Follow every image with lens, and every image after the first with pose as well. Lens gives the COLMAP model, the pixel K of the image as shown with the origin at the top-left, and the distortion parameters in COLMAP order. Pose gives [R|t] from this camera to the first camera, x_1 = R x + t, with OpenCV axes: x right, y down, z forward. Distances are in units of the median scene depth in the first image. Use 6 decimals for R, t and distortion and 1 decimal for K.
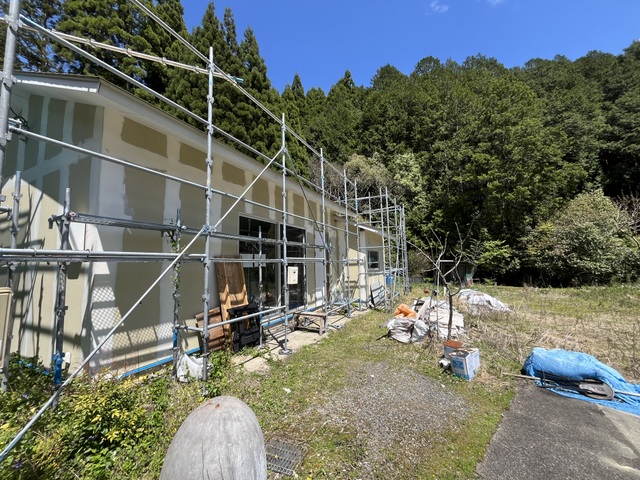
lens RADIAL K [[256.5, 0, 320.0], [0, 256.5, 240.0], [0, 0, 1]] dist [-0.001933, -0.000159]
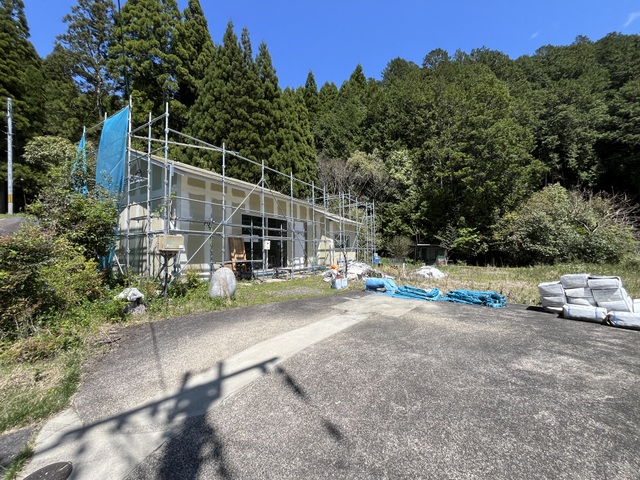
lens RADIAL K [[256.5, 0, 320.0], [0, 256.5, 240.0], [0, 0, 1]] dist [-0.001933, -0.000159]
pose [[0.996103, 0.004255, -0.088100, 0.090823], [-0.000050, 0.998863, 0.047675, 0.001506], [0.088202, -0.047485, 0.994970, -0.176705]]
